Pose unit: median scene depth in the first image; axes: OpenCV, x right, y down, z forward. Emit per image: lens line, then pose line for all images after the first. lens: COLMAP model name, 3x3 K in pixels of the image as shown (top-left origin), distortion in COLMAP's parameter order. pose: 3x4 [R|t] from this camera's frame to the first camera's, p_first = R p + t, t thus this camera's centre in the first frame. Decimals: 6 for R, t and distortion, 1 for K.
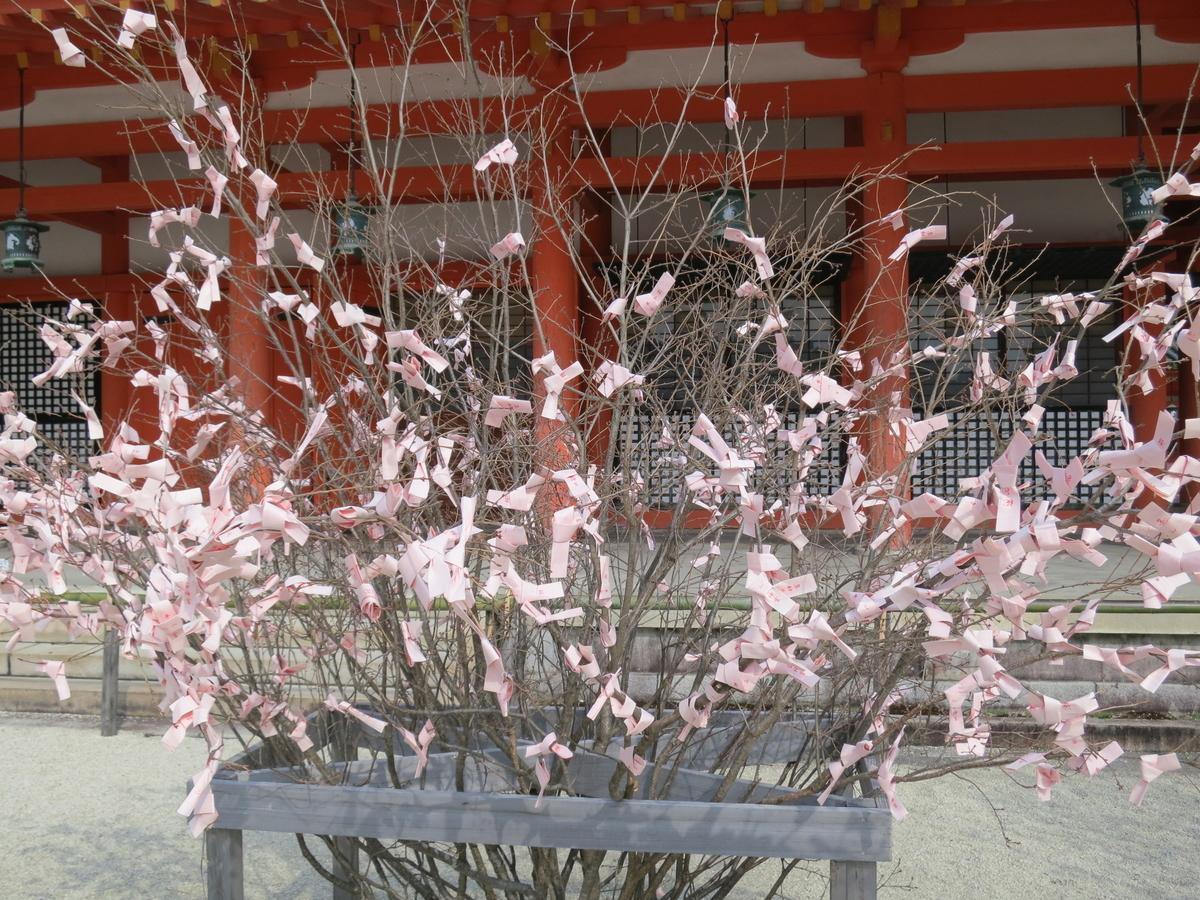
lens RADIAL K [[1106.3, 0, 600.0], [0, 1106.3, 447.7], [0, 0, 1]] dist [-0.055244, 0.000000]
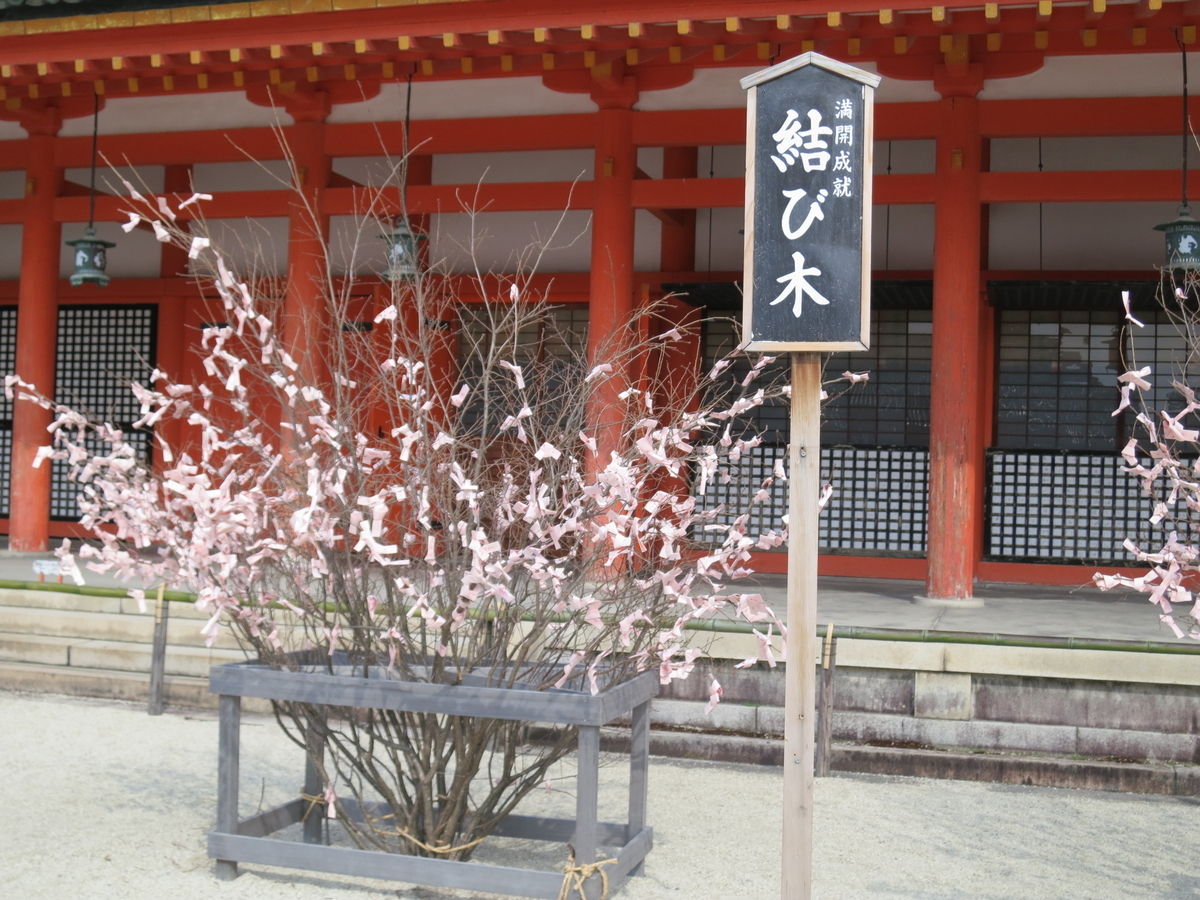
lens RADIAL K [[1472.8, 0, 600.3], [0, 1472.8, 448.3], [0, 0, 1]] dist [-0.093894, 0.000000]
pose [[0.991480, 0.035489, -0.125331, 0.488913], [-0.038019, 0.999117, -0.017855, -0.012254], [0.124586, 0.022468, 0.991954, -1.166551]]
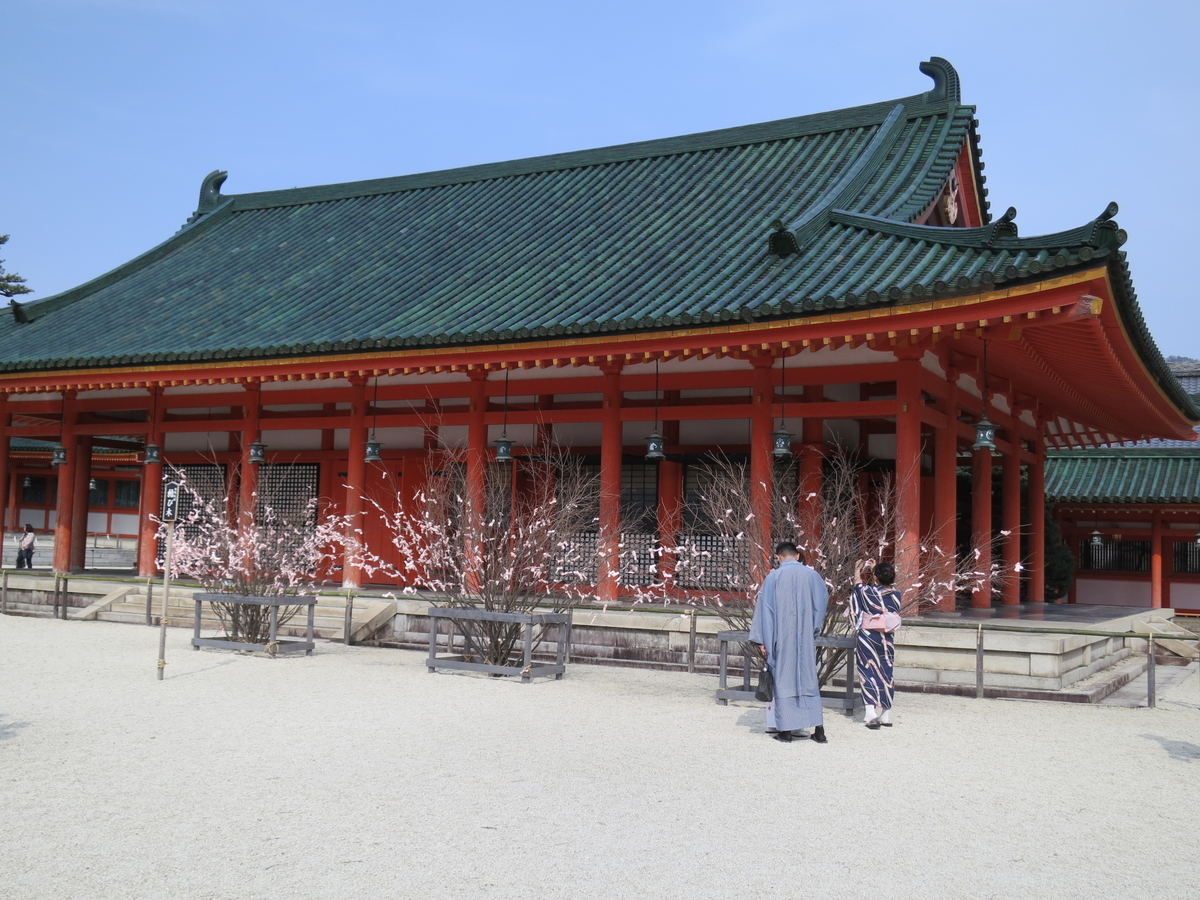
lens RADIAL K [[1243.0, 0, 599.3], [0, 1243.0, 450.9], [0, 0, 1]] dist [-0.019950, 0.000000]
pose [[0.937490, 0.008267, -0.347914, 4.316650], [-0.036882, 0.996448, -0.075705, -0.049901], [0.346052, 0.083805, 0.934465, -4.954061]]
